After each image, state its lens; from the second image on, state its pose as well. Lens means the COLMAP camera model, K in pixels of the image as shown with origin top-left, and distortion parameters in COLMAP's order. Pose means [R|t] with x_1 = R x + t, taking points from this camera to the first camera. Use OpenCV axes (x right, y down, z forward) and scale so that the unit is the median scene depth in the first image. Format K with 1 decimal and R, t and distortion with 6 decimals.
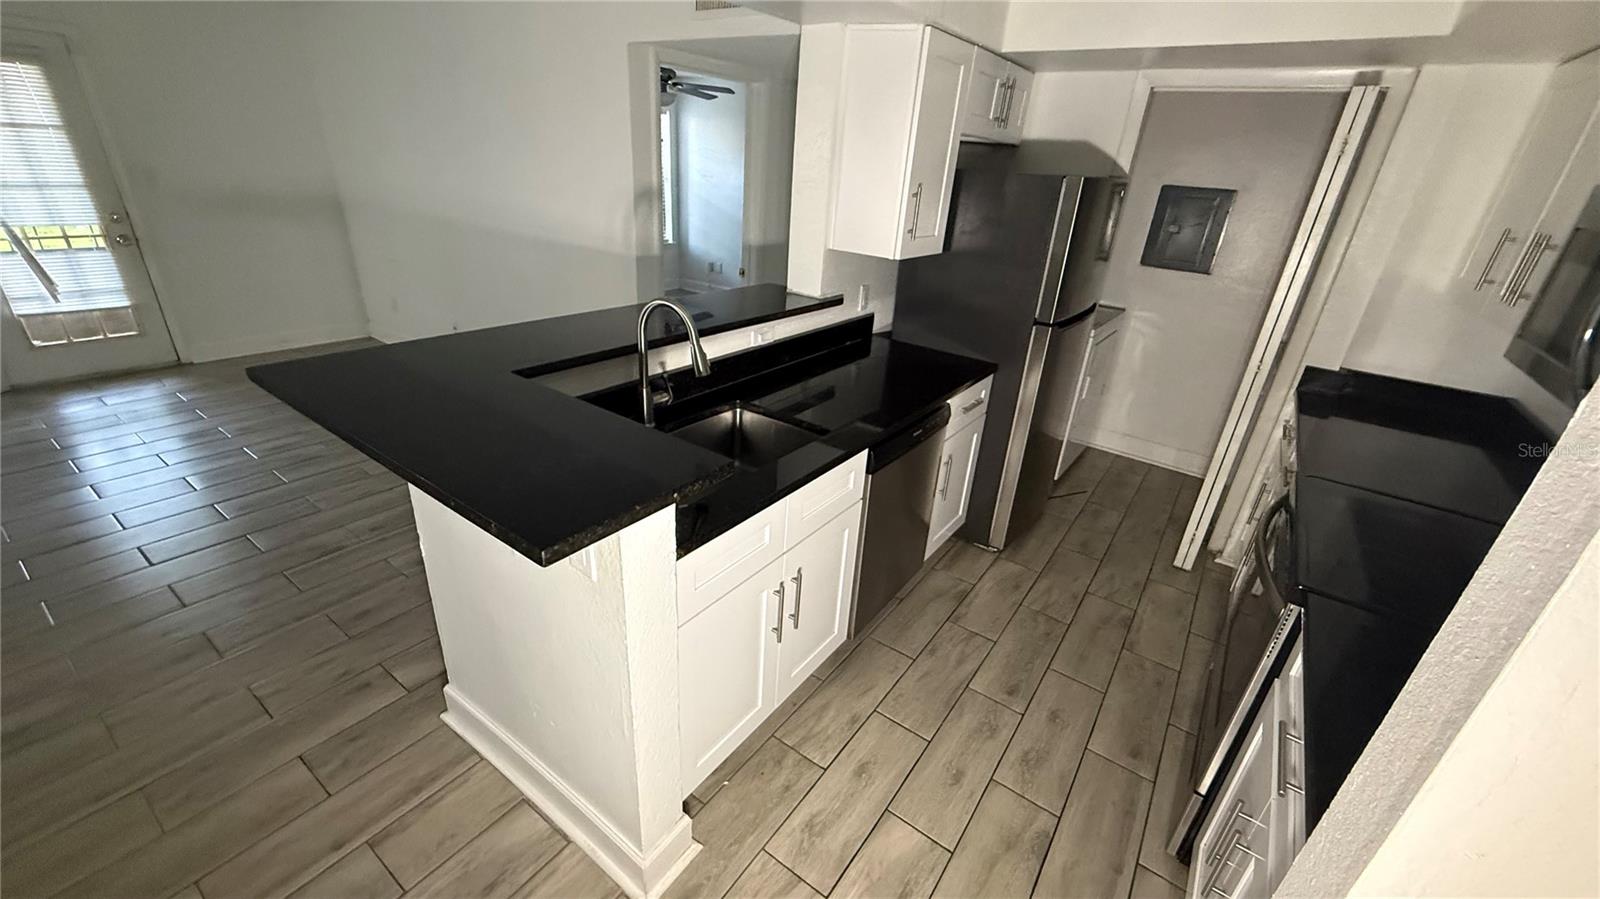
lens RADIAL K [[638.1, 0, 796.6], [0, 638.1, 449.9], [0, 0, 1]] dist [0.000893, 0.000120]
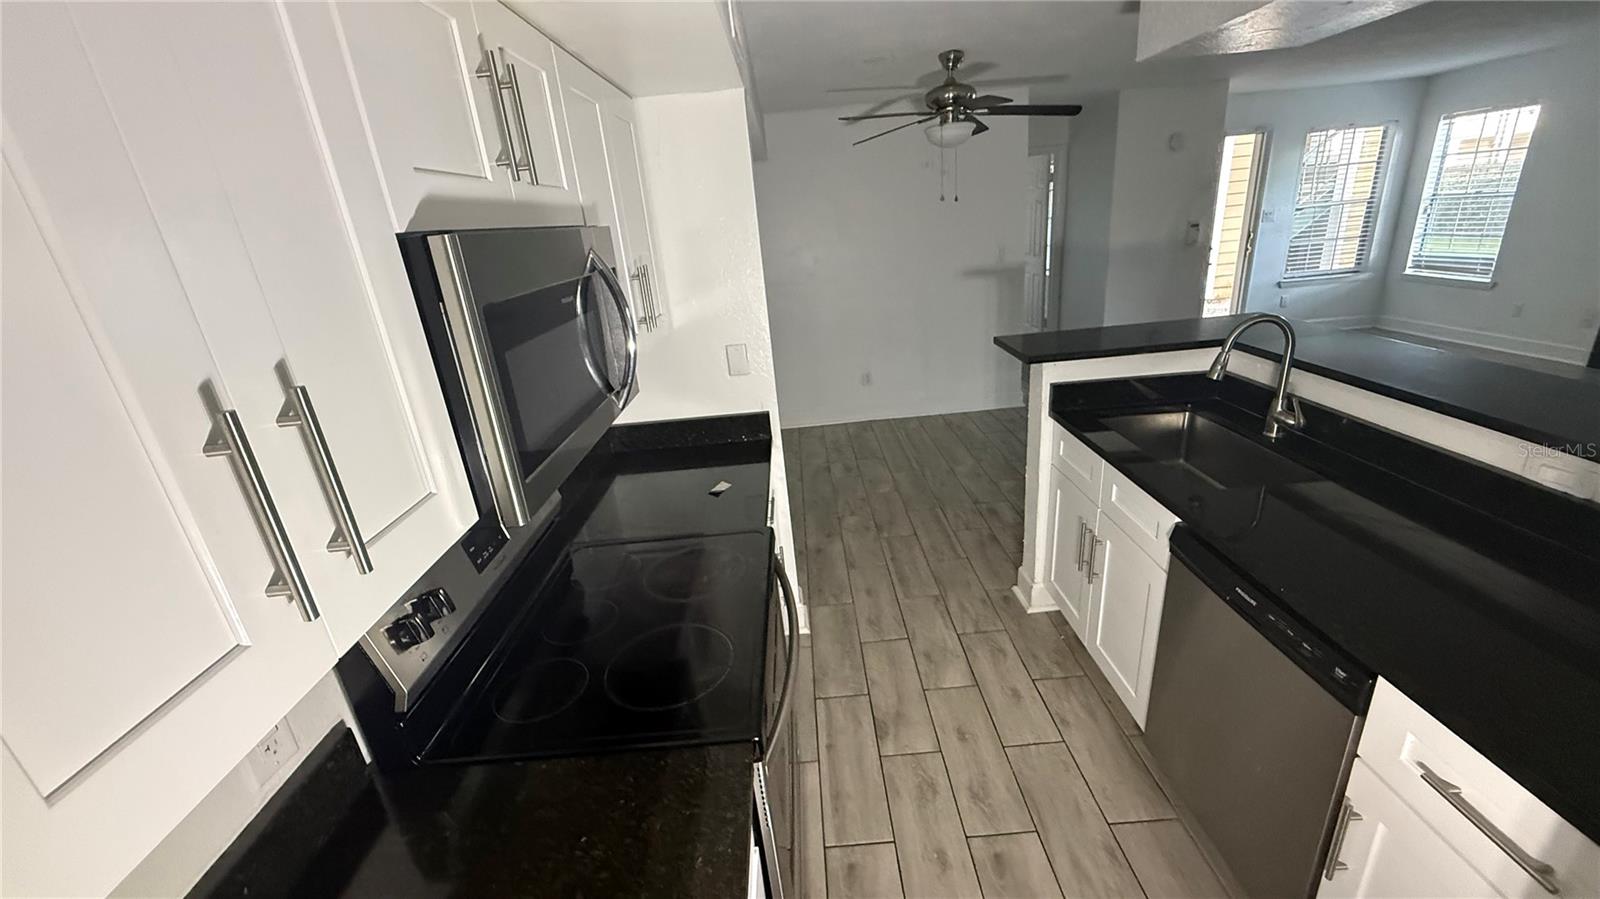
lens RADIAL K [[638.1, 0, 796.6], [0, 638.1, 449.9], [0, 0, 1]] dist [0.000893, 0.000120]
pose [[-0.801555, 0.216492, -0.557351, 0.736278], [-0.212699, 0.767934, 0.604183, -0.362320], [0.558810, 0.602834, -0.569493, 0.860214]]
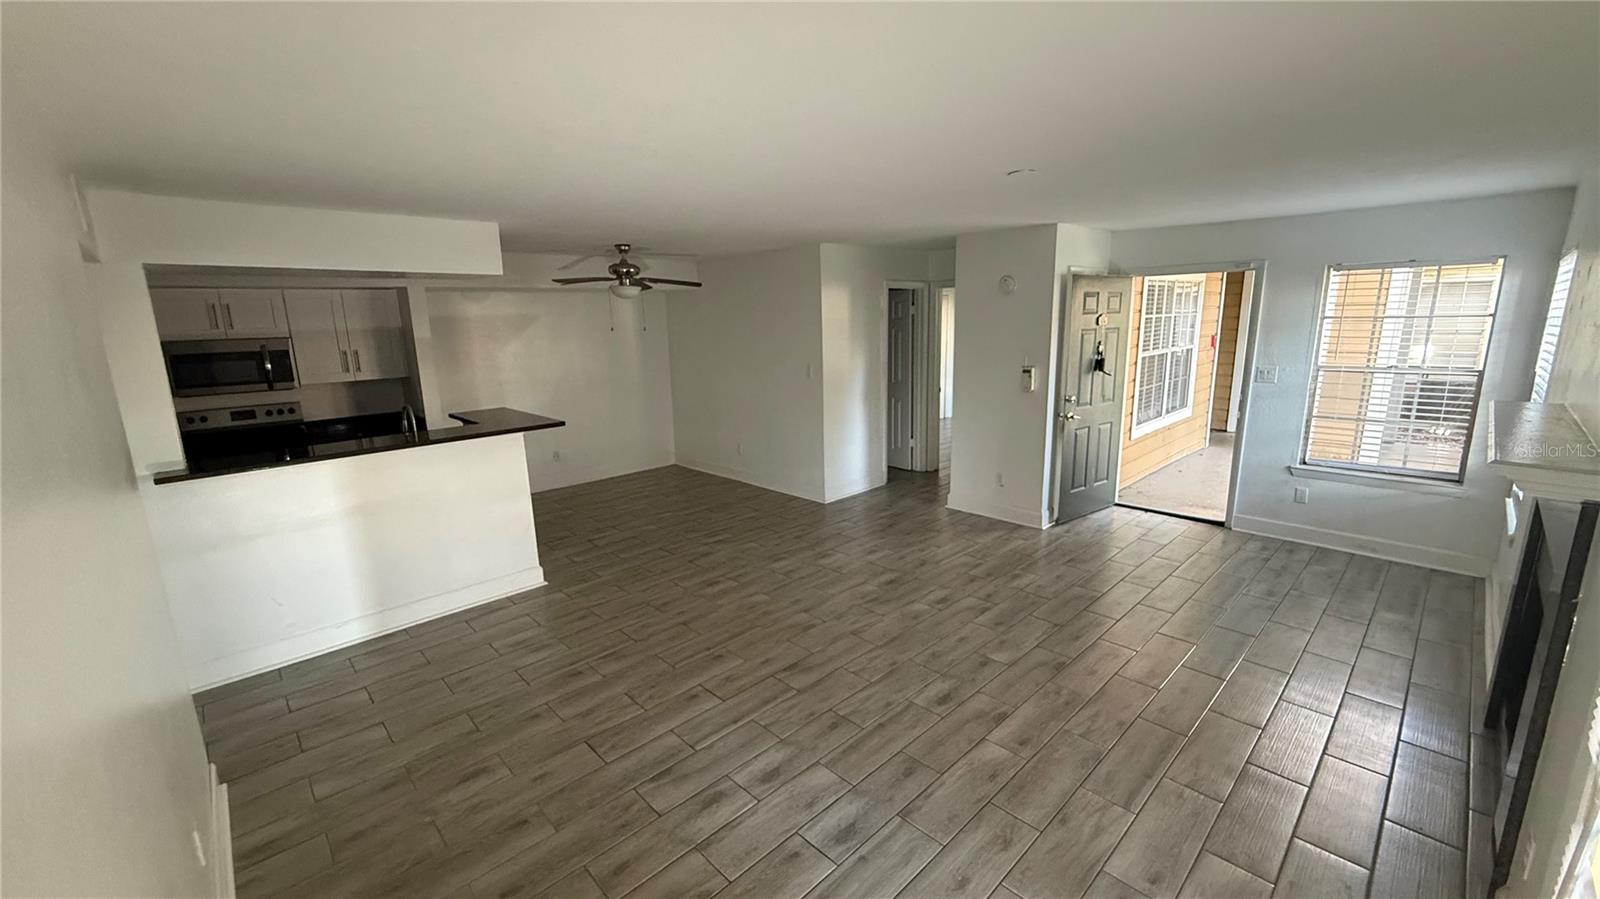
lens RADIAL K [[638.1, 0, 796.6], [0, 638.1, 449.9], [0, 0, 1]] dist [0.000893, 0.000120]
pose [[-0.981906, -0.074111, 0.174262, -1.339675], [0.046532, 0.797597, 0.601394, -0.952605], [-0.183561, 0.598621, -0.779717, 1.742727]]
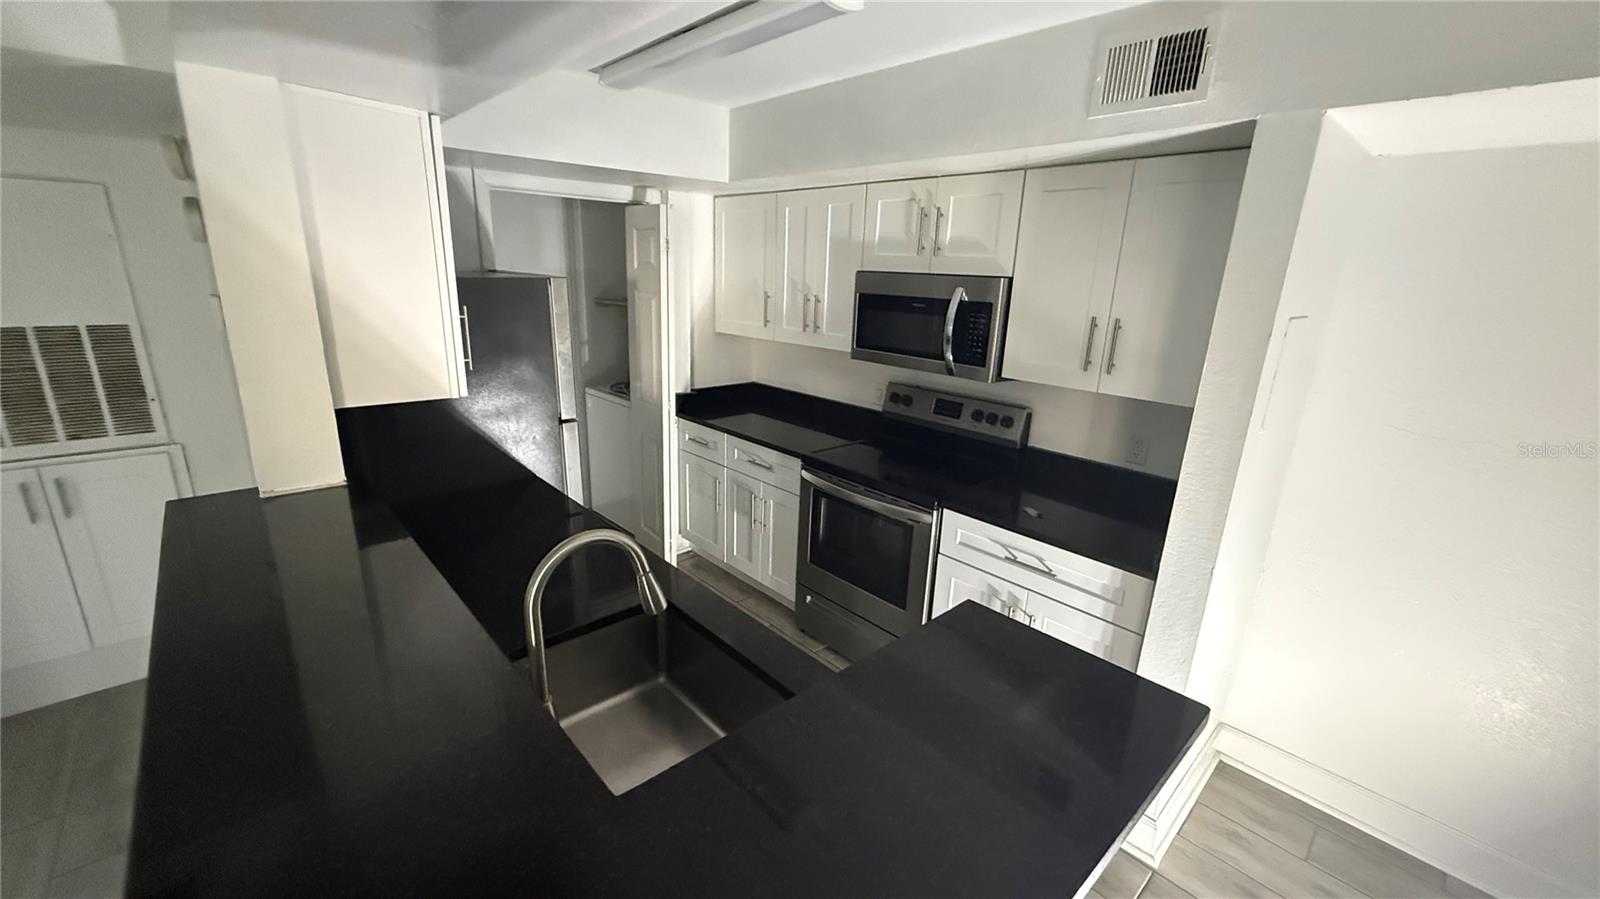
lens RADIAL K [[638.1, 0, 796.6], [0, 638.1, 449.9], [0, 0, 1]] dist [0.000893, 0.000120]
pose [[0.199562, -0.324697, 0.924525, -0.459540], [0.388518, 0.892391, 0.229548, -0.243362], [-0.899571, 0.313386, 0.304238, 0.393721]]
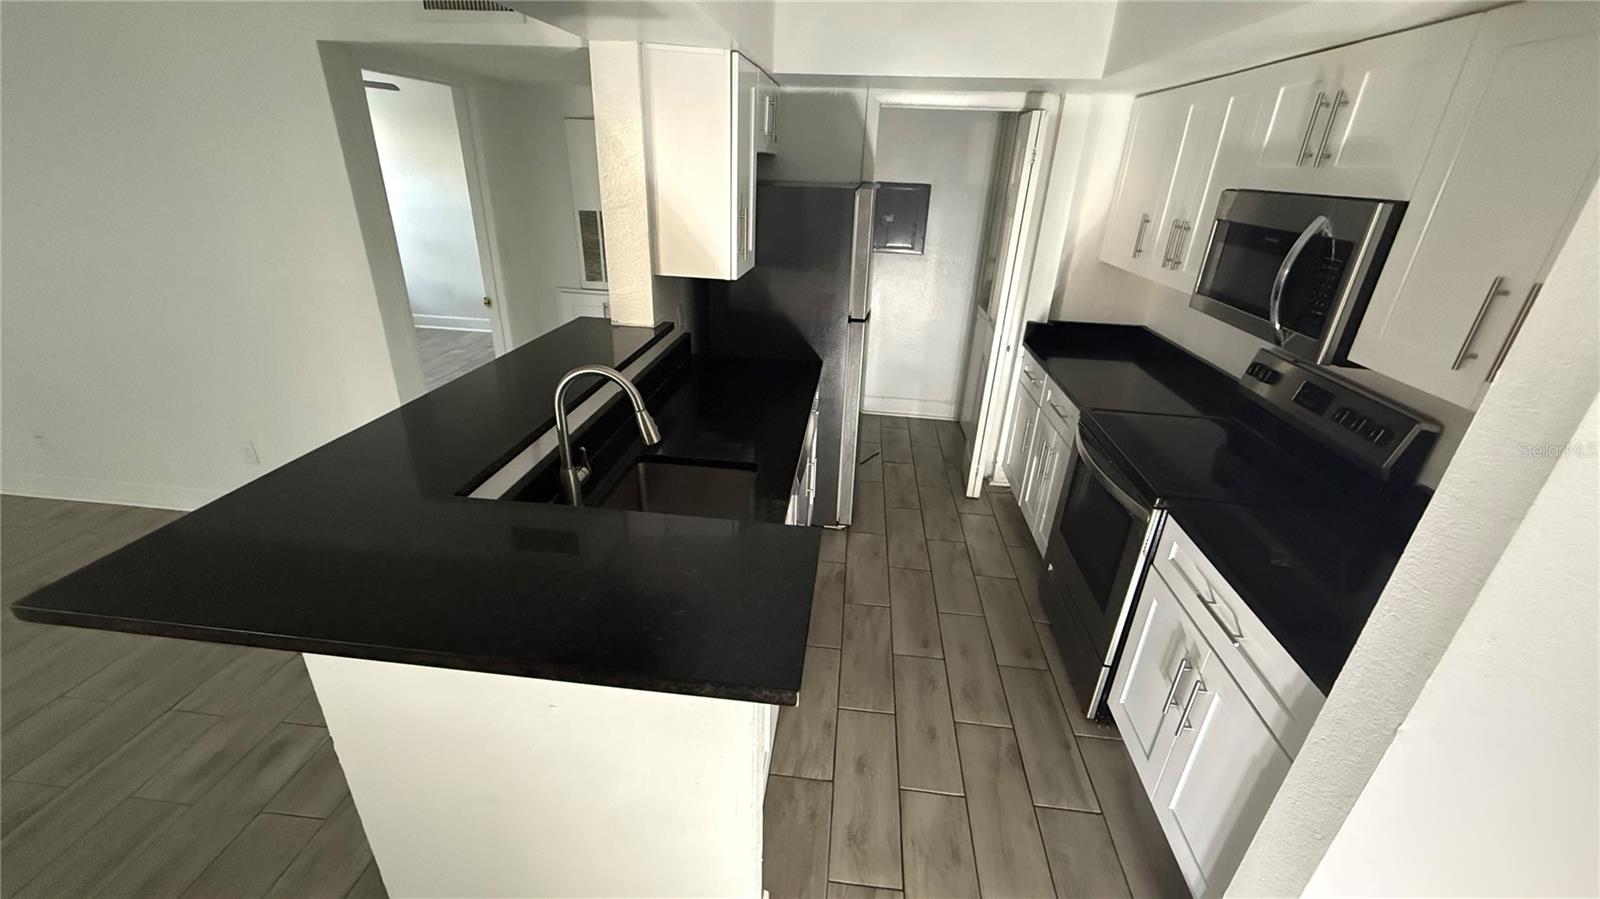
lens RADIAL K [[638.1, 0, 796.6], [0, 638.1, 449.9], [0, 0, 1]] dist [0.000893, 0.000120]
pose [[0.866979, -0.234377, 0.439790, -0.245211], [0.224446, 0.971571, 0.075318, -0.084385], [-0.444940, 0.033410, 0.894937, 0.056072]]
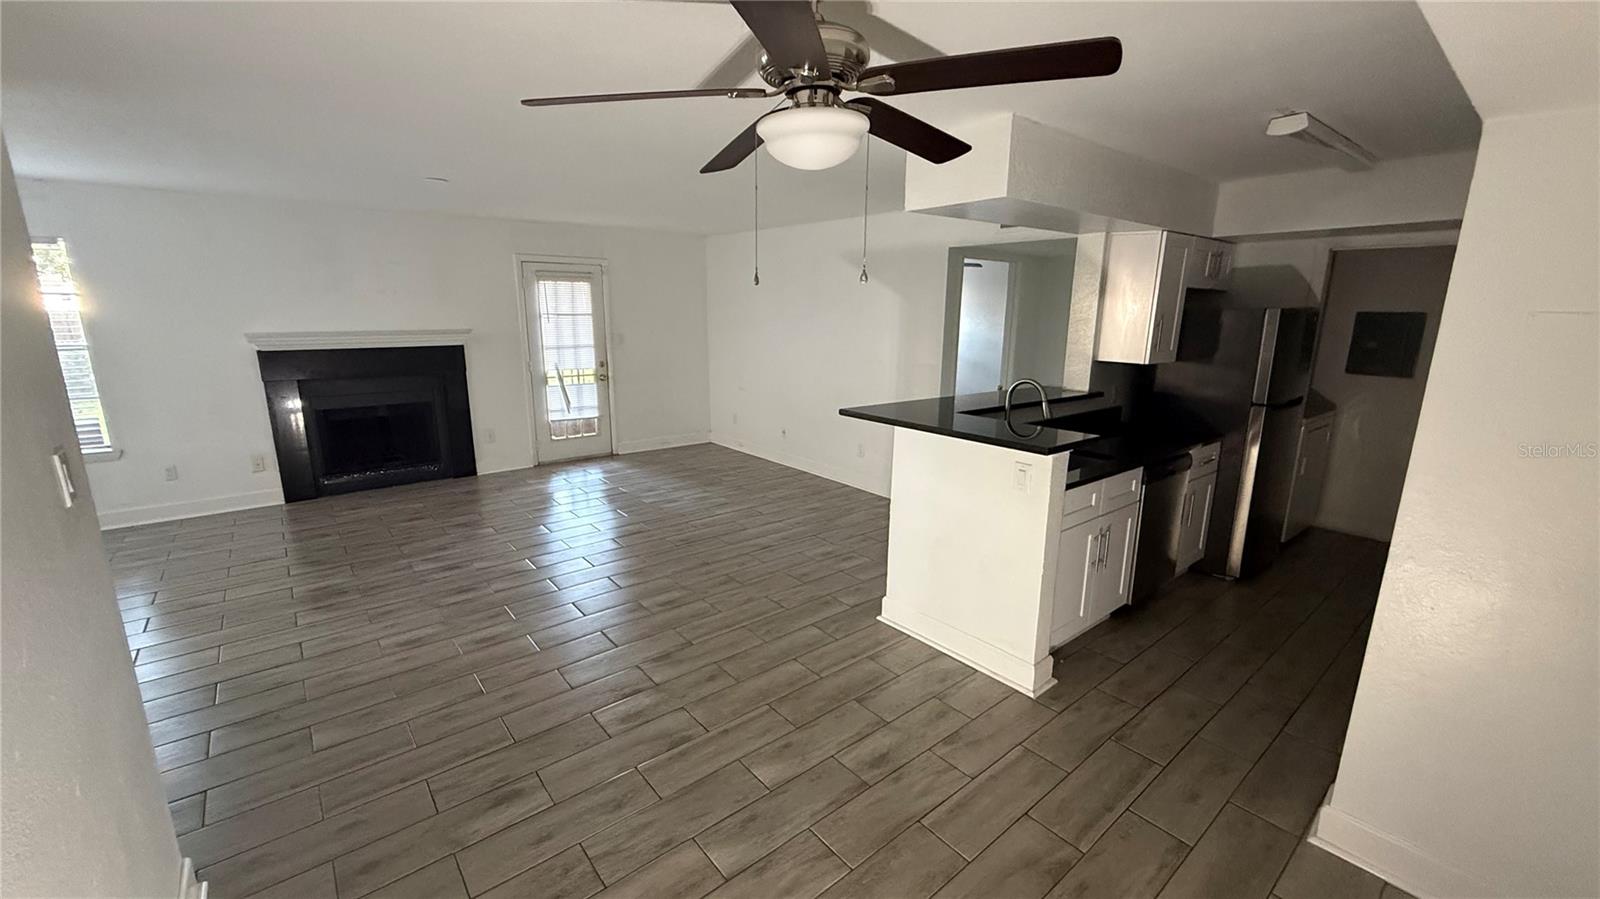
lens RADIAL K [[638.1, 0, 796.6], [0, 638.1, 449.9], [0, 0, 1]] dist [0.000893, 0.000120]
pose [[0.964978, 0.004386, -0.262293, -0.238532], [-0.061242, 0.975999, -0.208987, 0.262638], [0.255081, 0.217732, 0.942086, -0.594212]]
